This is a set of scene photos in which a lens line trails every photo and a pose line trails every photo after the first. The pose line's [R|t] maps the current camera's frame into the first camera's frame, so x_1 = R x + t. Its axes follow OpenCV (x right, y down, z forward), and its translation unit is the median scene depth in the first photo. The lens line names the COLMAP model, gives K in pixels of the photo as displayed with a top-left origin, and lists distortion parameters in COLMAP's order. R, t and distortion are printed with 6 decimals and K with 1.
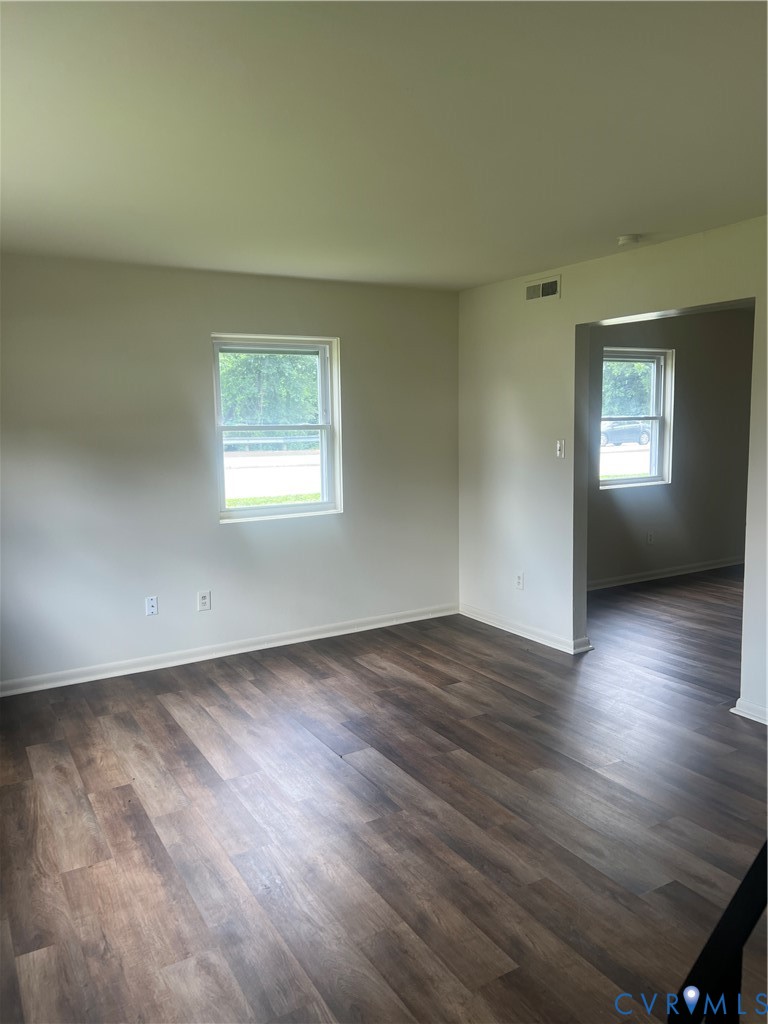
lens RADIAL K [[765.6, 0, 382.9], [0, 765.6, 506.5], [0, 0, 1]] dist [0.049669, -0.024156]
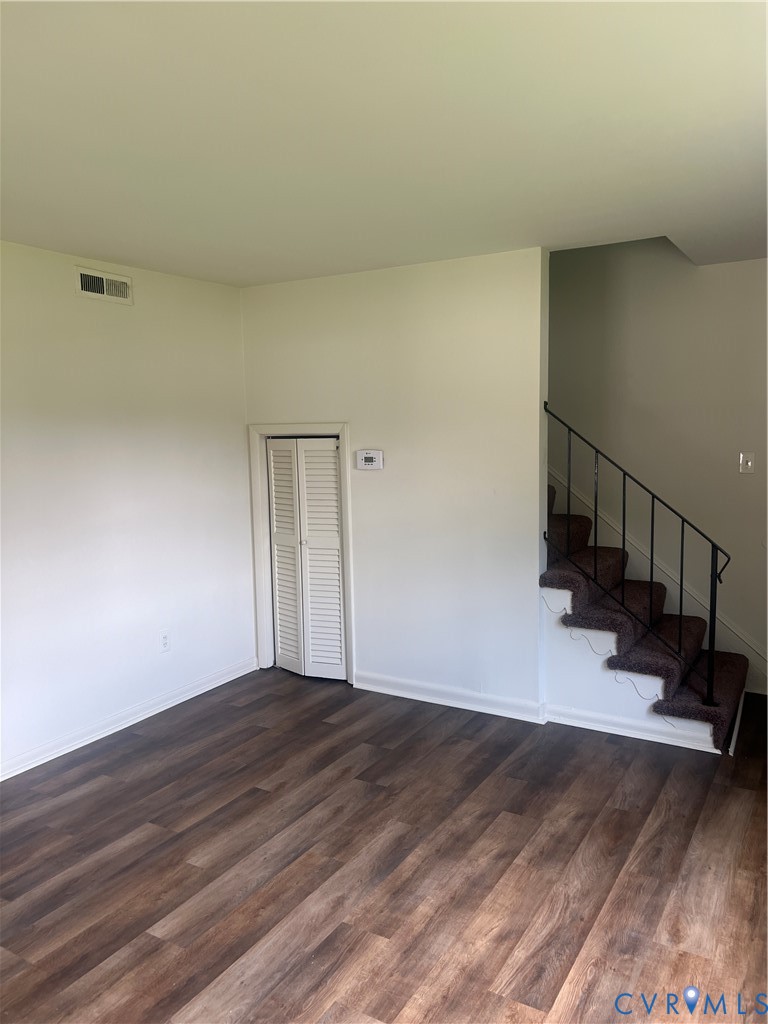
lens RADIAL K [[765.6, 0, 382.2], [0, 765.6, 511.6], [0, 0, 1]] dist [0.049669, -0.024156]
pose [[-0.476170, -0.066601, 0.876828, -0.733579], [0.130724, 0.980687, 0.145481, -0.157037], [-0.869582, 0.183896, -0.458267, 1.351915]]
